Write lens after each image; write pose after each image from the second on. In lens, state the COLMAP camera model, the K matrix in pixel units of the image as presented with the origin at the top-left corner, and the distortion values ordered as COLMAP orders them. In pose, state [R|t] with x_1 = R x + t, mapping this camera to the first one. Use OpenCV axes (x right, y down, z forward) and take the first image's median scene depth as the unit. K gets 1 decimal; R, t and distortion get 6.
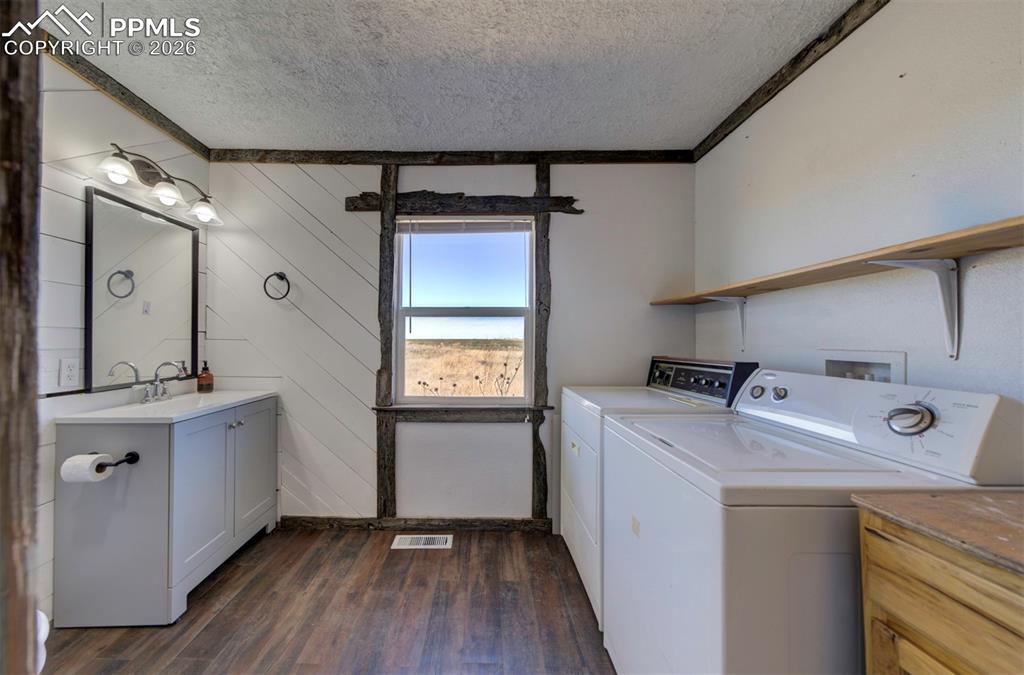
lens RADIAL K [[356.4, 0, 503.1], [0, 356.4, 337.6], [0, 0, 1]] dist [-0.029559, 0.009460]
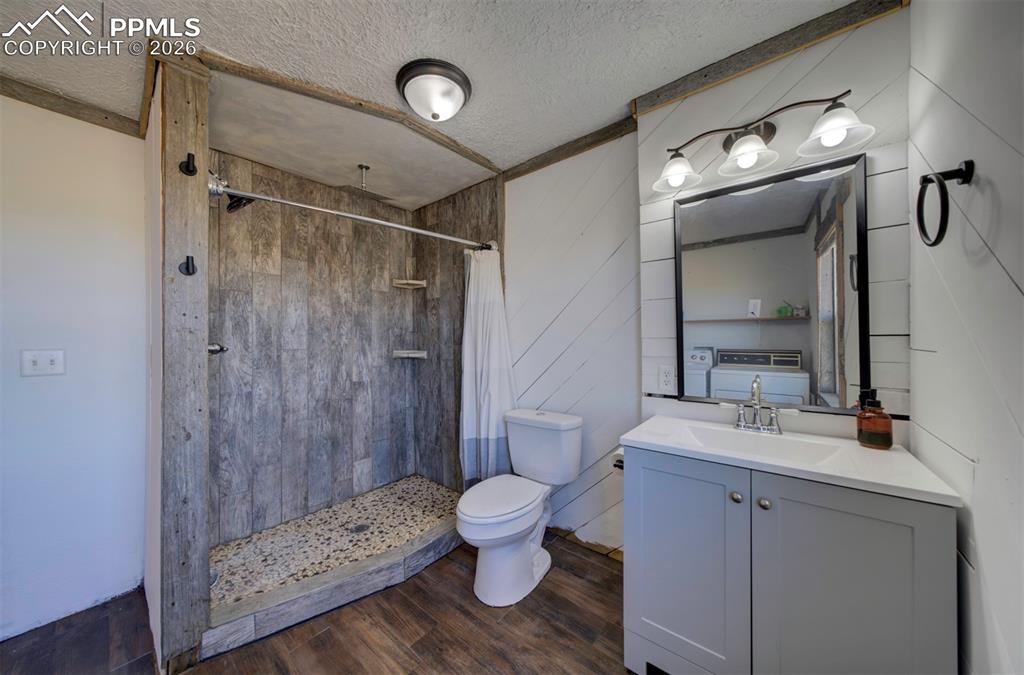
lens RADIAL K [[341.6, 0, 509.5], [0, 341.6, 344.1], [0, 0, 1]] dist [-0.017679, 0.008074]
pose [[-0.676555, 0.006653, -0.736362, -0.104494], [0.008923, 0.999960, 0.000836, -0.012520], [0.736338, -0.006005, -0.676587, 1.302826]]
